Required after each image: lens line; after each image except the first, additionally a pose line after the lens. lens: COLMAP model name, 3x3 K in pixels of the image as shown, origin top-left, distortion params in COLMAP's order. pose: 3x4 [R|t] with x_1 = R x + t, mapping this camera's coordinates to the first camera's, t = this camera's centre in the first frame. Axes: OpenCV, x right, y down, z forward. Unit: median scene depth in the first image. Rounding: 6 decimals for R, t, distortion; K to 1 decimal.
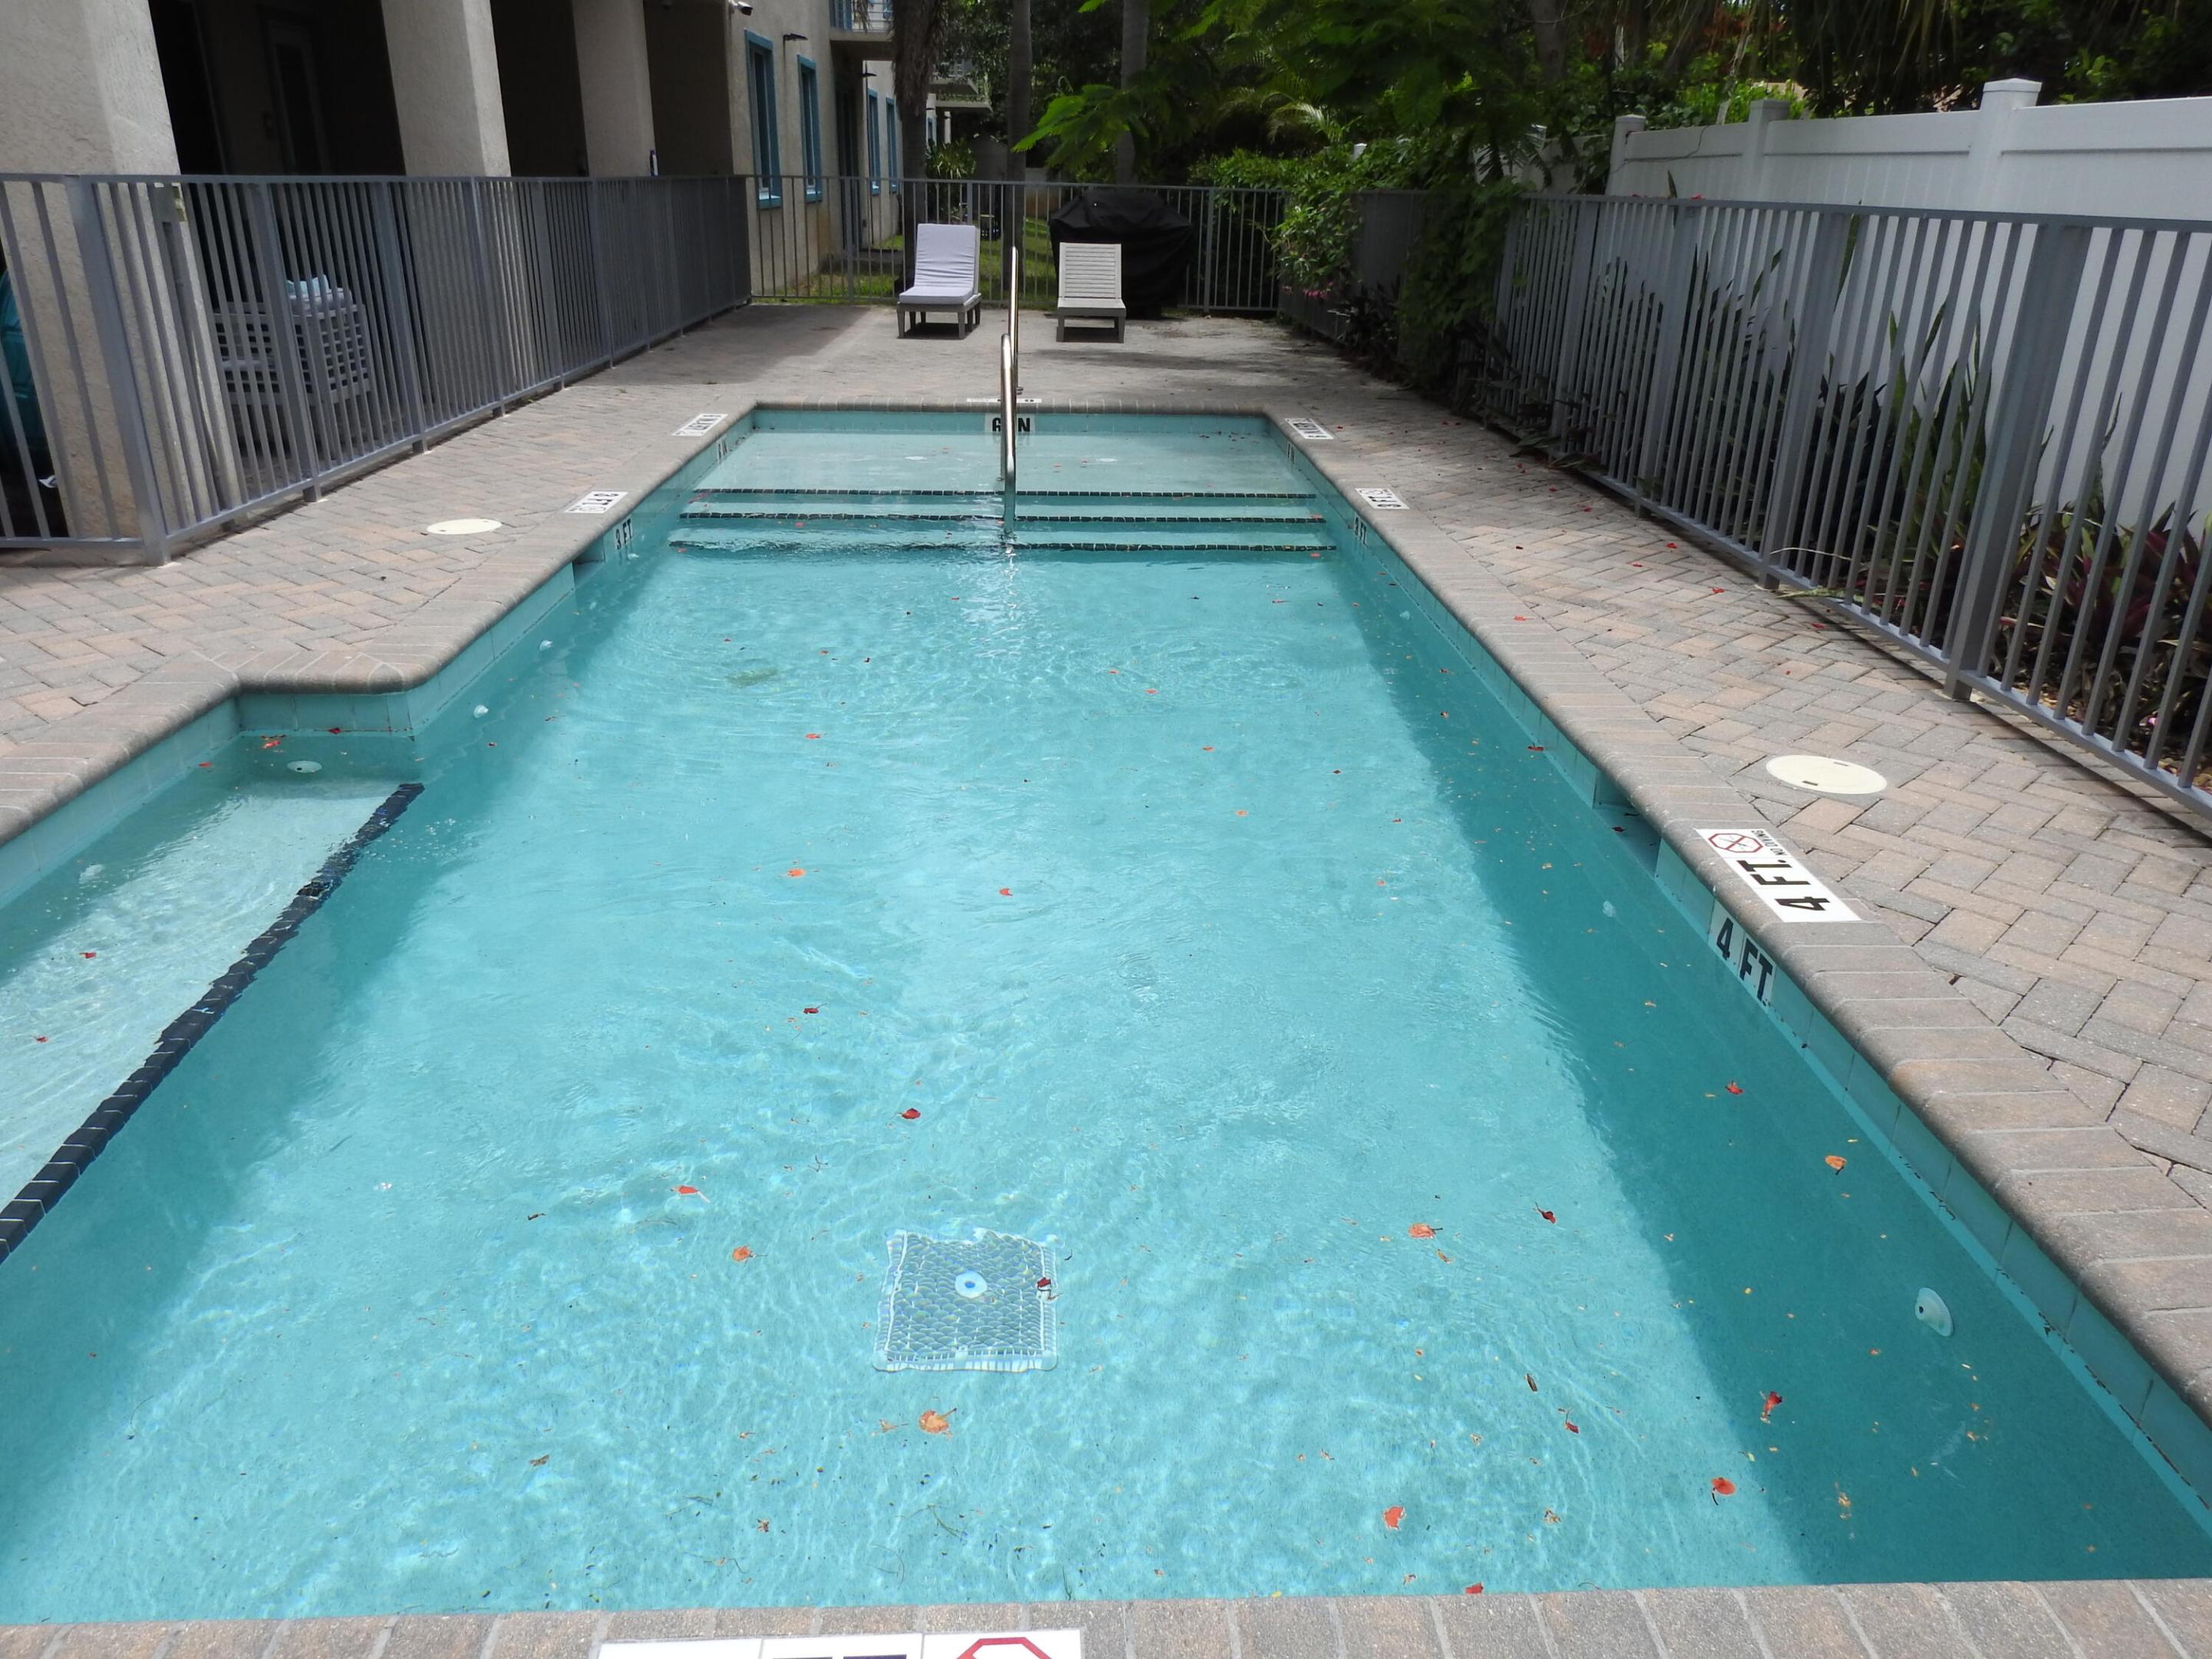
lens RADIAL K [[1578.2, 0, 1108.6], [0, 1578.2, 829.8], [0, 0, 1]] dist [0.000151, 0.003602]
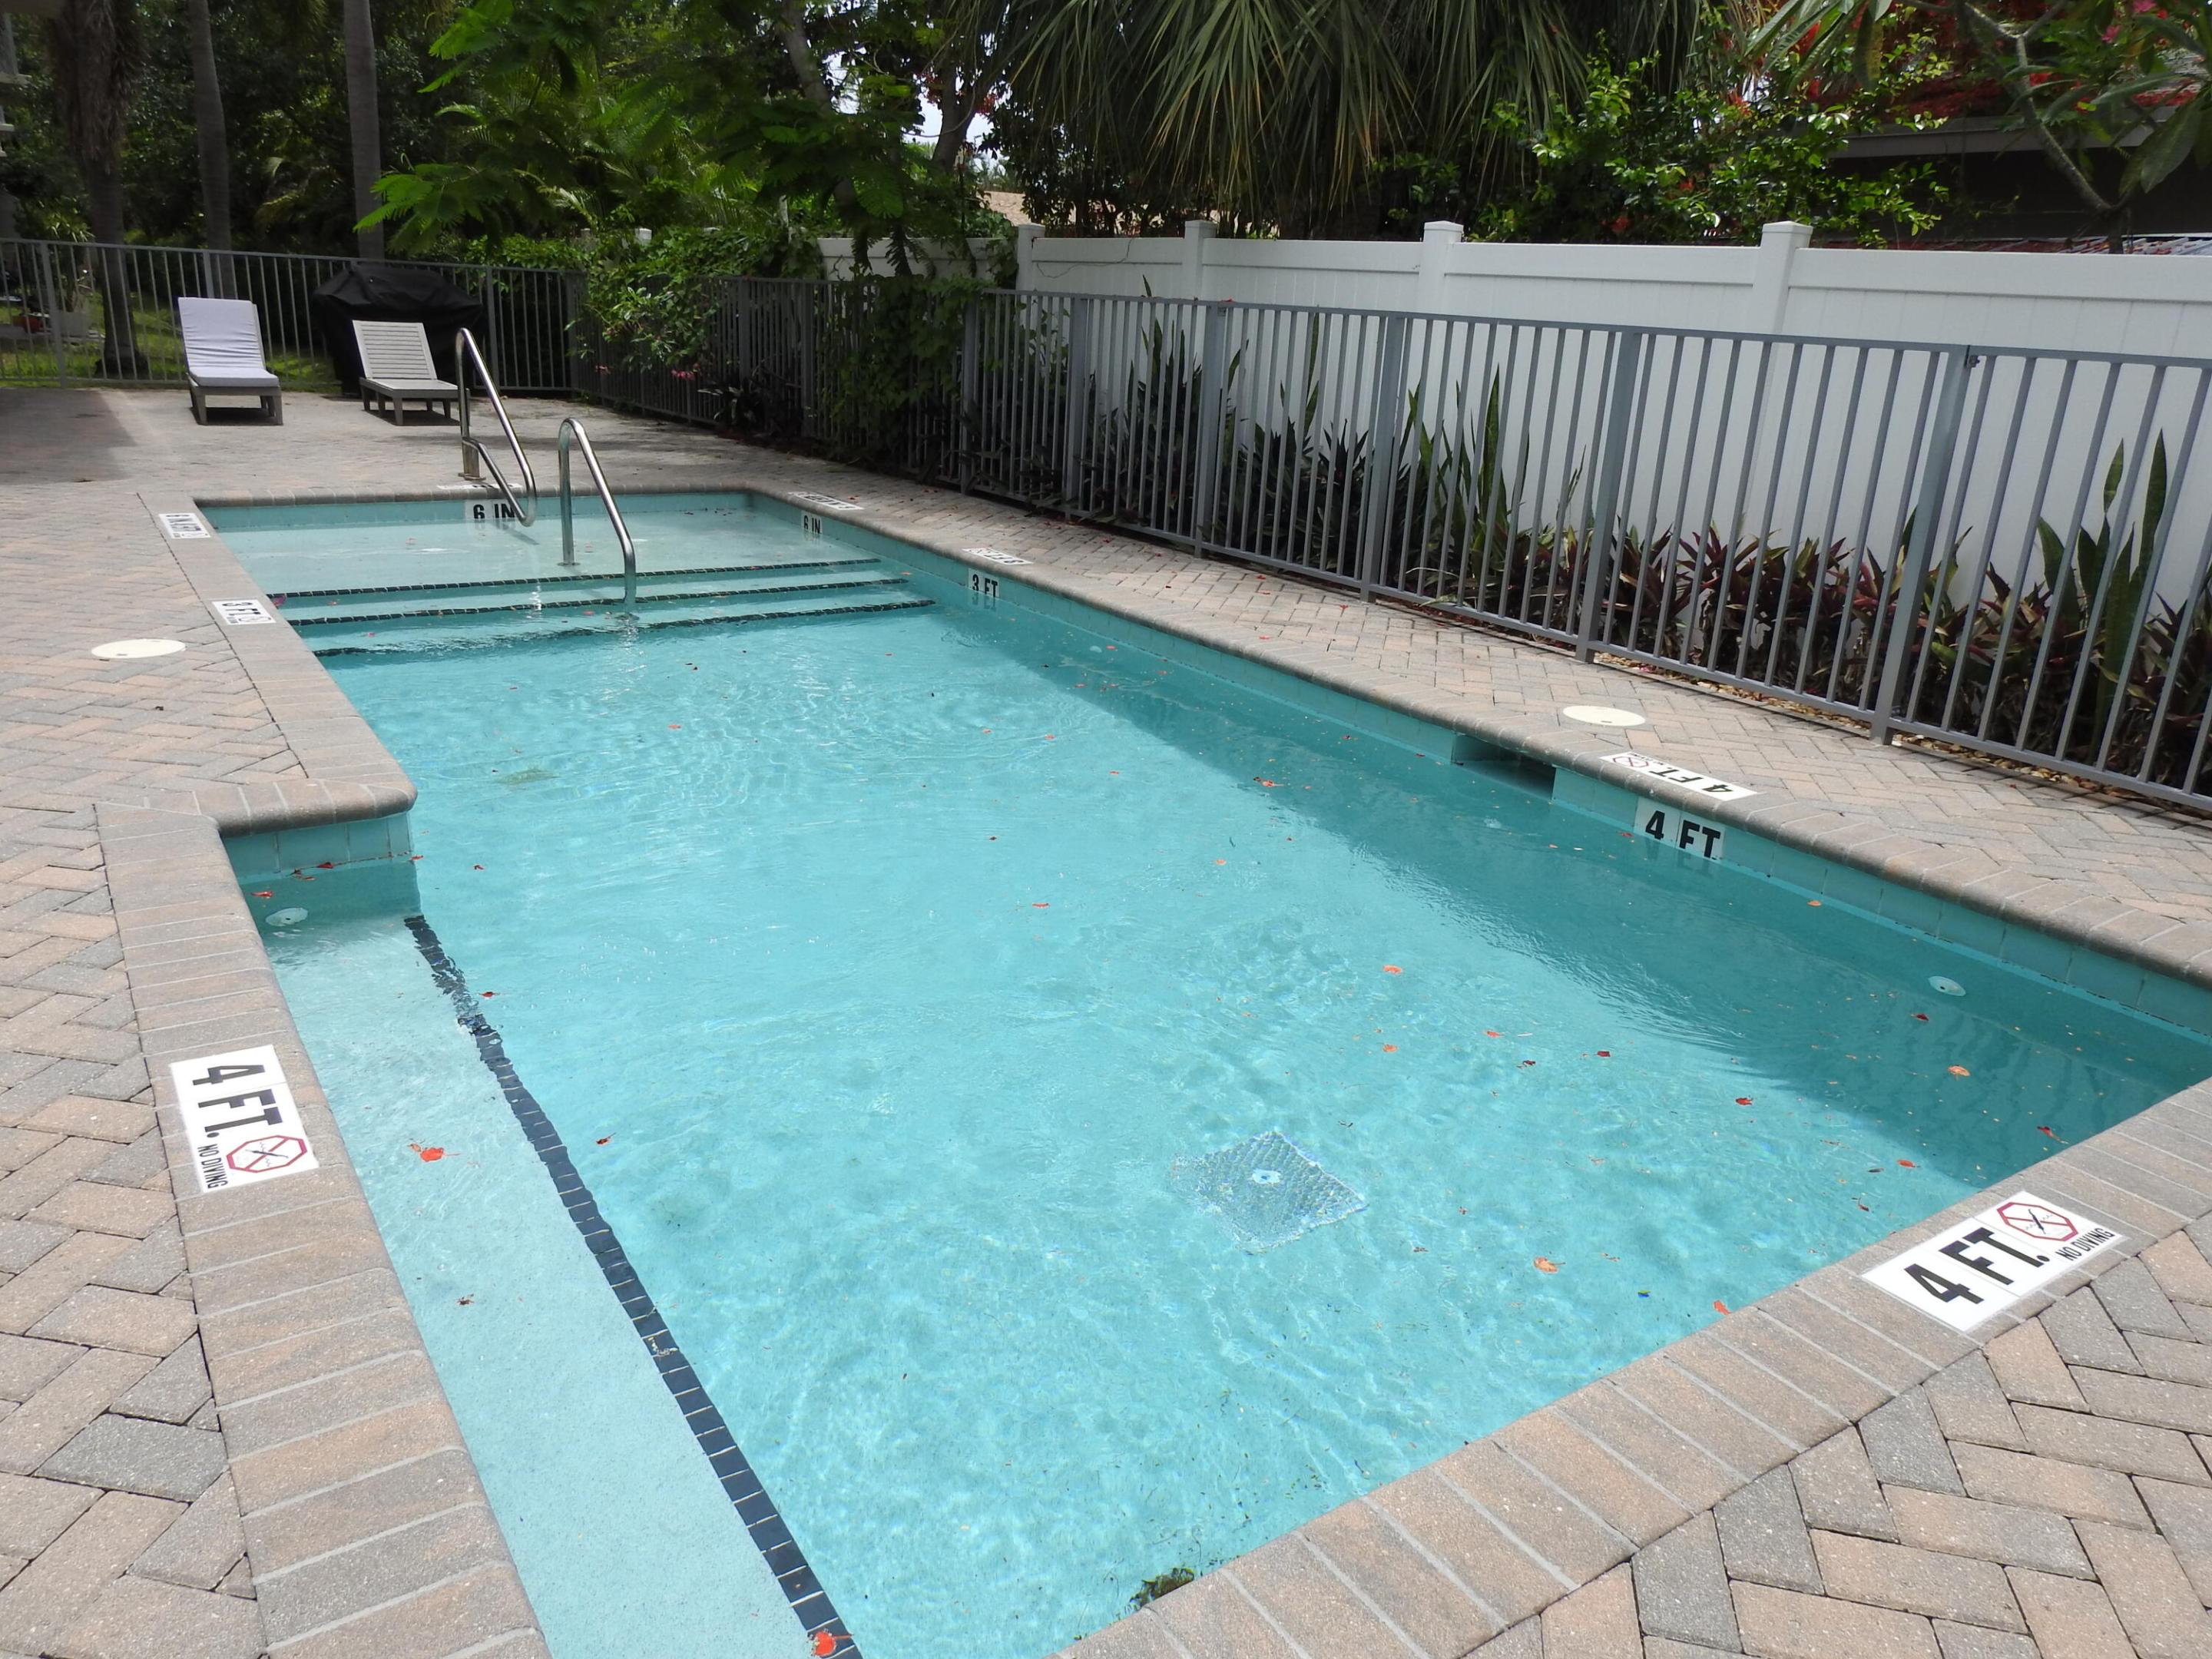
lens RADIAL K [[1578.2, 0, 1103.2], [0, 1578.2, 828.5], [0, 0, 1]] dist [0.000151, 0.003602]
pose [[0.856141, -0.146256, 0.495612, -0.295308], [0.168305, 0.985735, 0.000156, -0.005109], [-0.488565, 0.083280, 0.868544, 0.001808]]
